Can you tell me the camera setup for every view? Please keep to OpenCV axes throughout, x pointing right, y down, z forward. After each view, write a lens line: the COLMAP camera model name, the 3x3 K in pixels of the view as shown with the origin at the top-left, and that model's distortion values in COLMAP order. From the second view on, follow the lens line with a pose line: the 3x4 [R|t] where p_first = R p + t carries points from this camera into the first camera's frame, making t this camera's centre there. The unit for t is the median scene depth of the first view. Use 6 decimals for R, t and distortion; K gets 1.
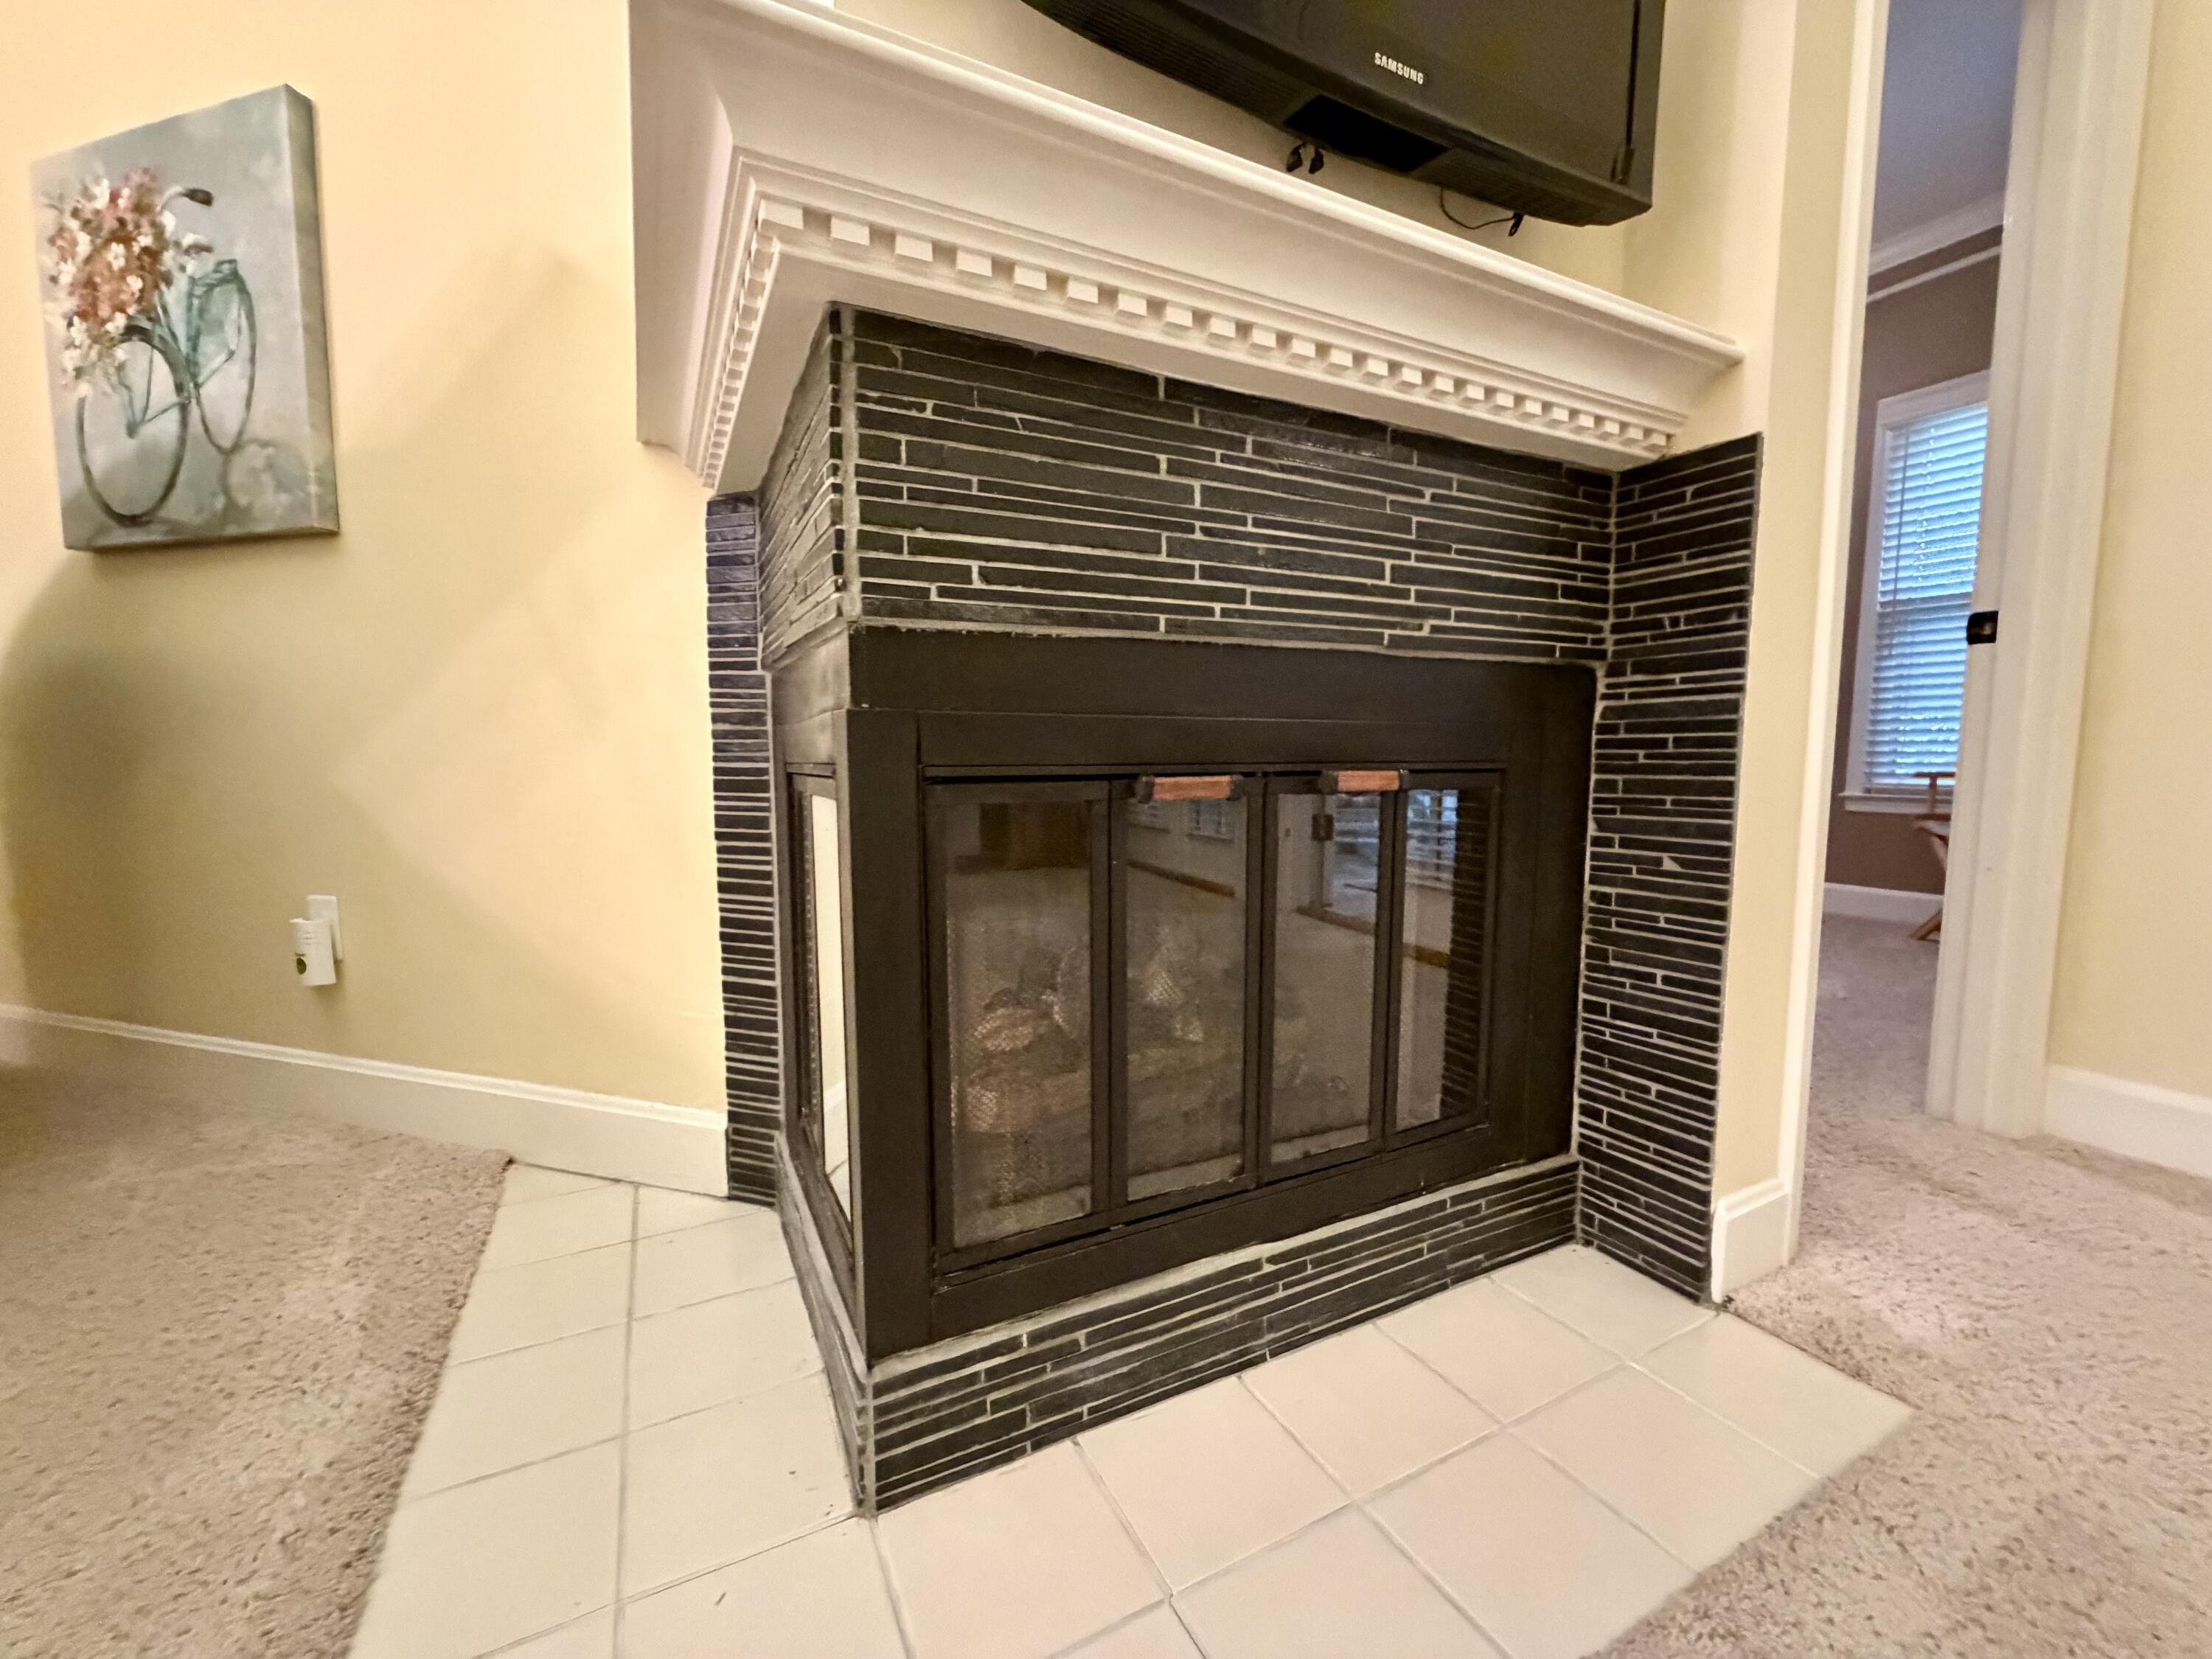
lens RADIAL K [[878.6, 0, 1099.8], [0, 878.6, 833.5], [0, 0, 1]] dist [-0.000354, 0.000415]
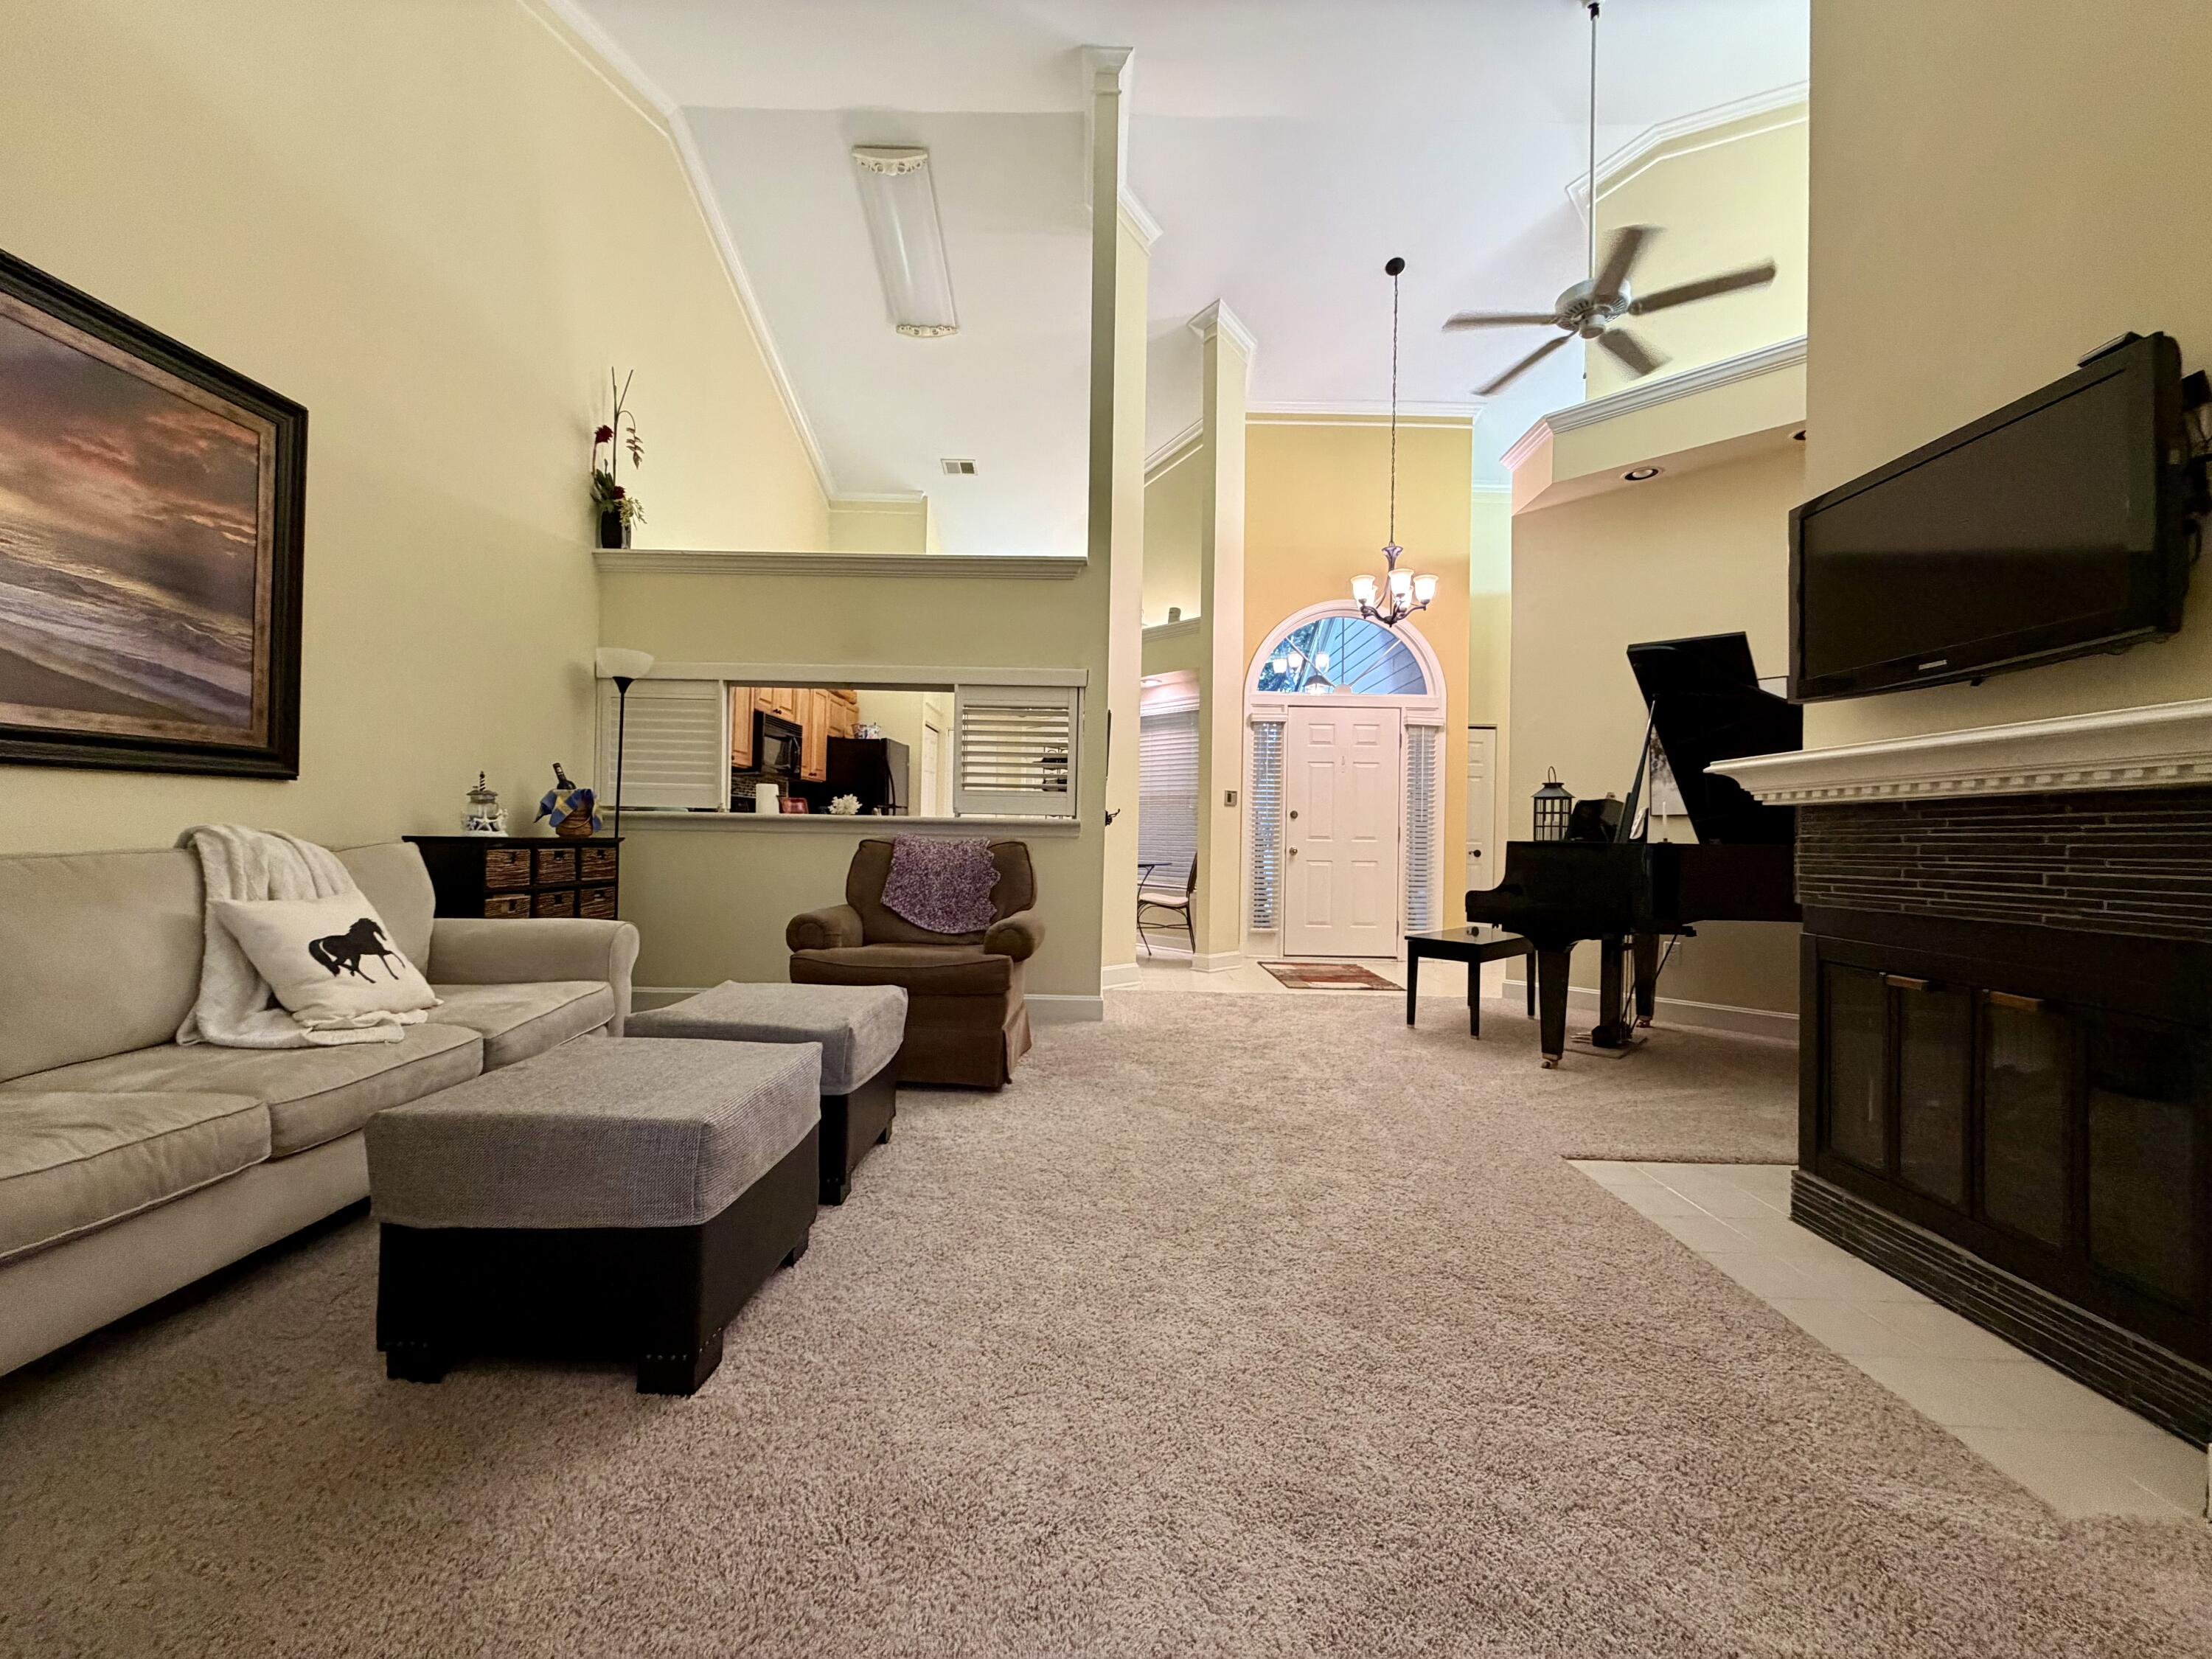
lens RADIAL K [[878.6, 0, 1109.1], [0, 878.6, 832.6], [0, 0, 1]] dist [-0.000354, 0.000415]
pose [[-0.458931, -0.010462, -0.888410, 1.926876], [-0.098164, 0.994406, 0.038999, -0.204787], [0.883032, 0.105107, -0.457391, 0.142122]]
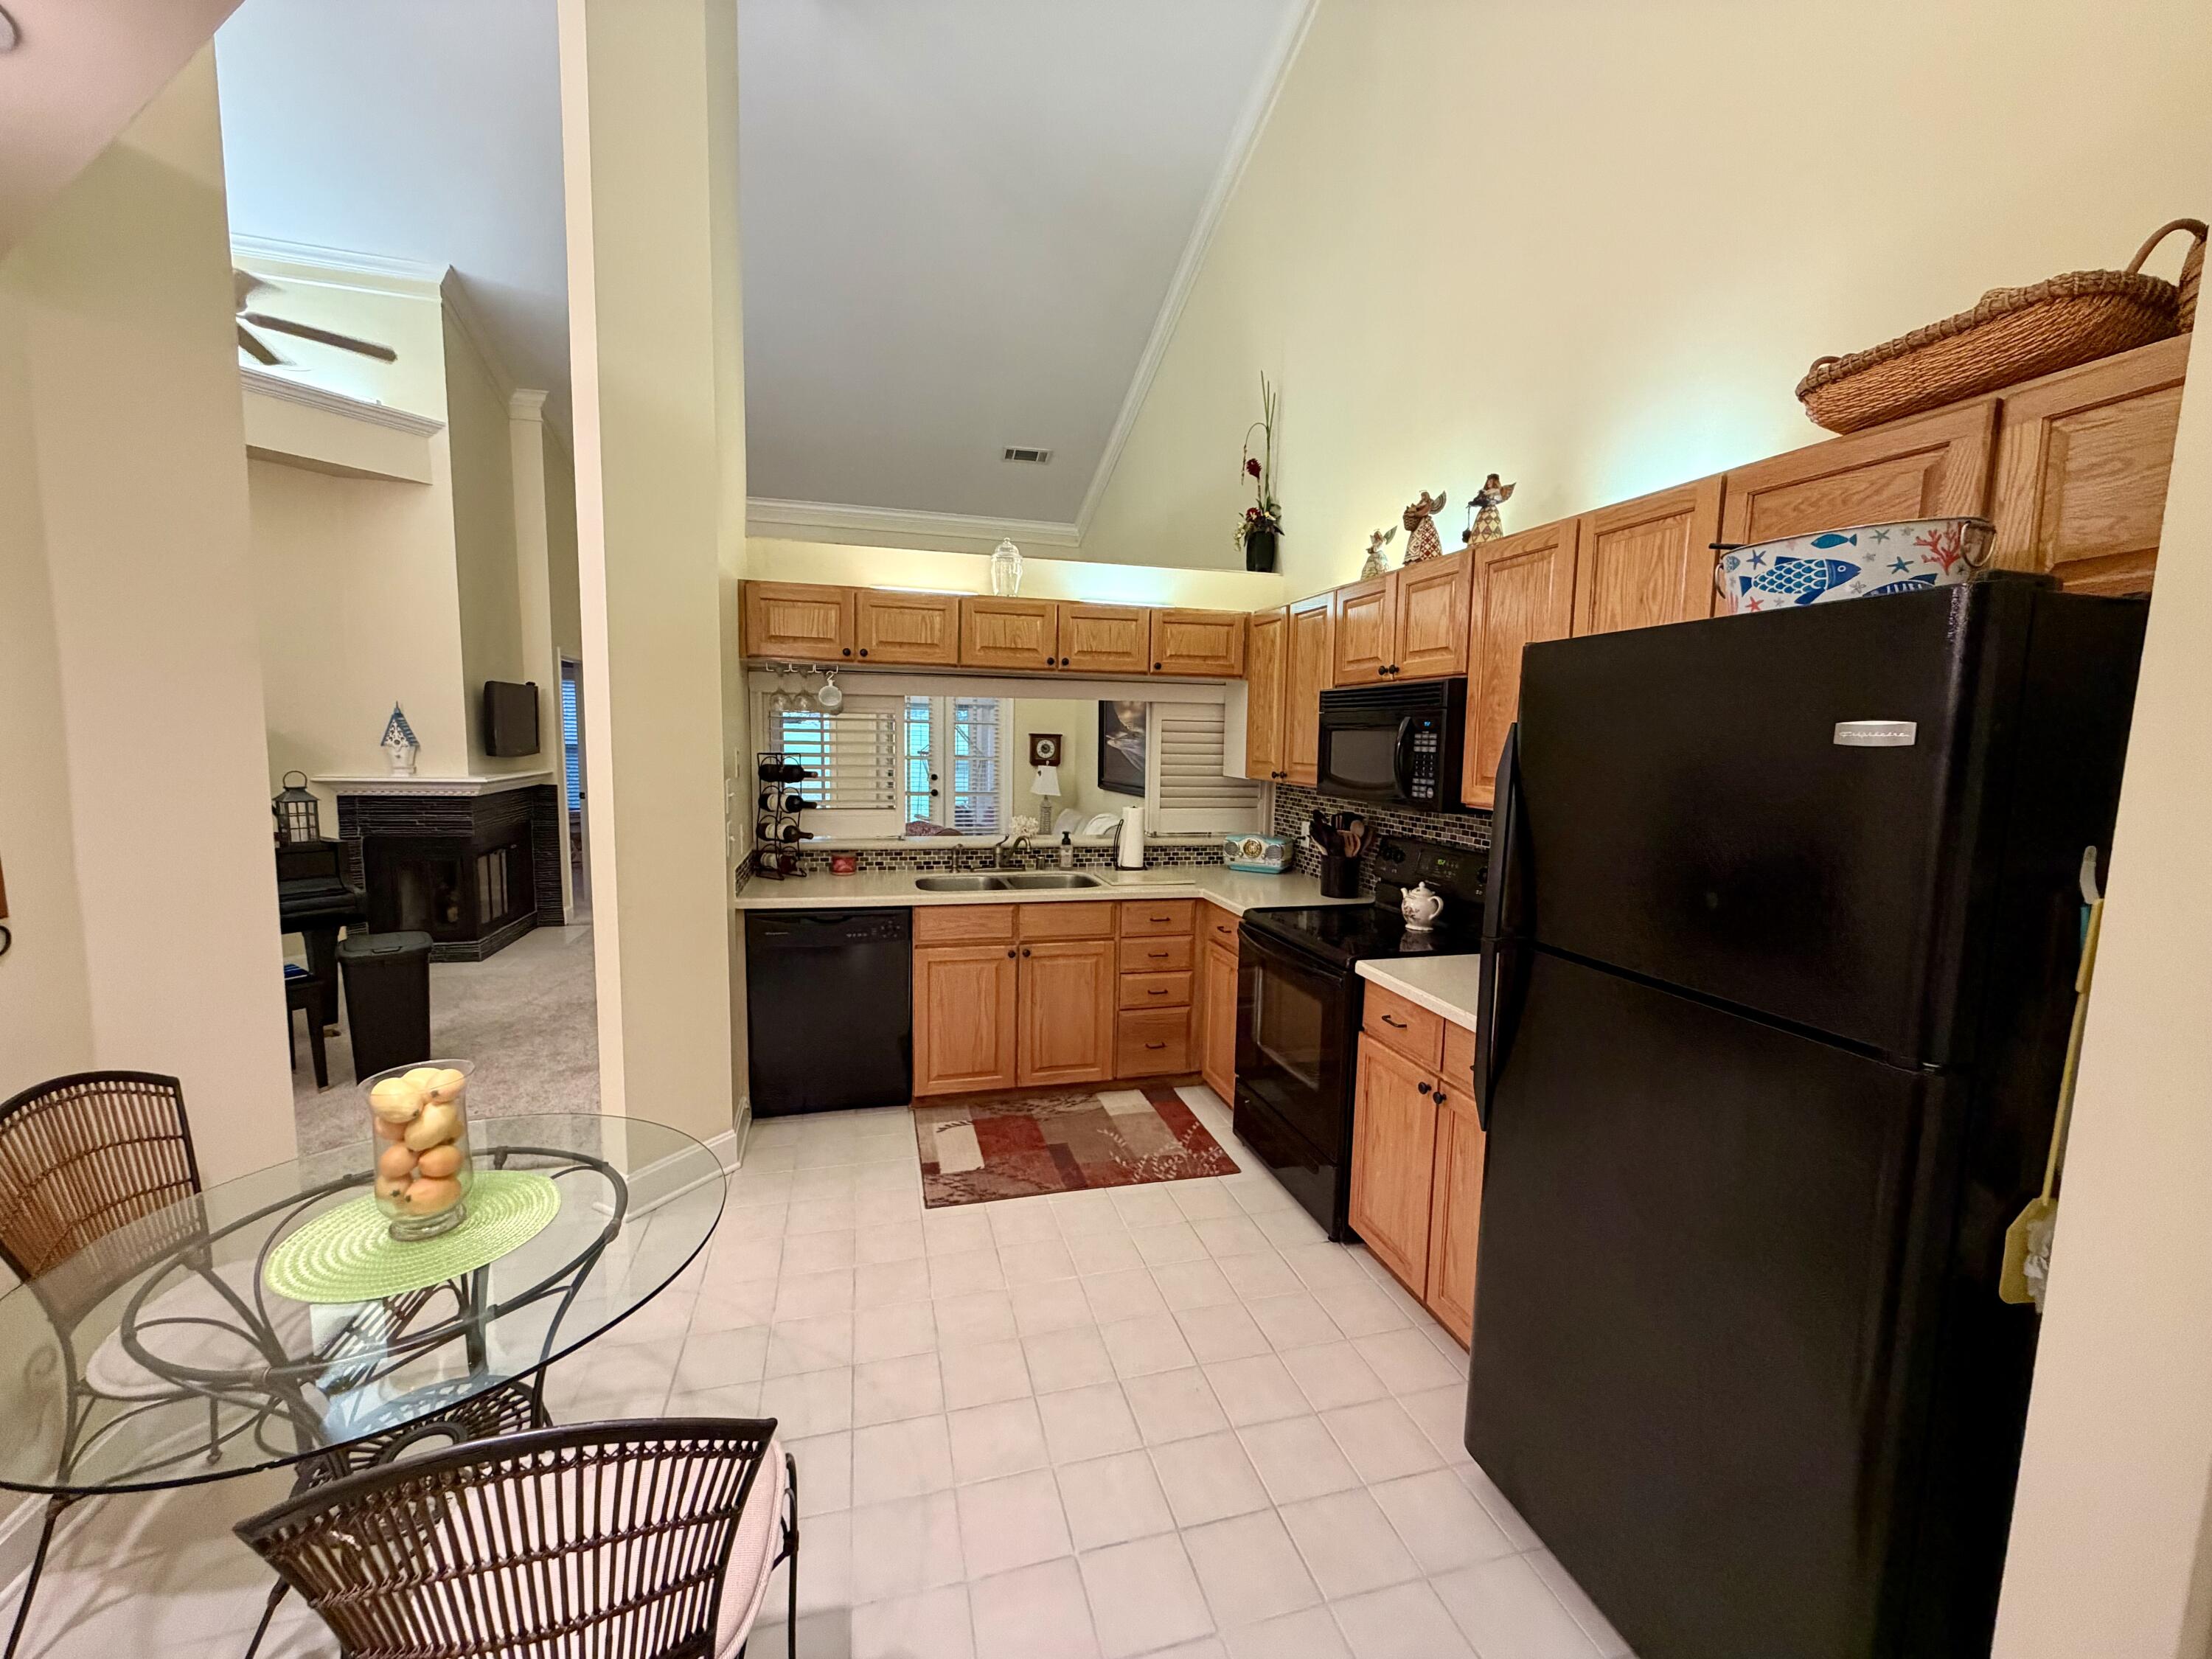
lens RADIAL K [[878.6, 0, 1098.6], [0, 878.6, 834.9], [0, 0, 1]] dist [-0.000354, 0.000415]
pose [[0.216656, -0.106128, 0.970462, -3.485535], [0.067432, 0.993326, 0.093574, -0.324846], [-0.973916, 0.045167, 0.222367, -3.186001]]
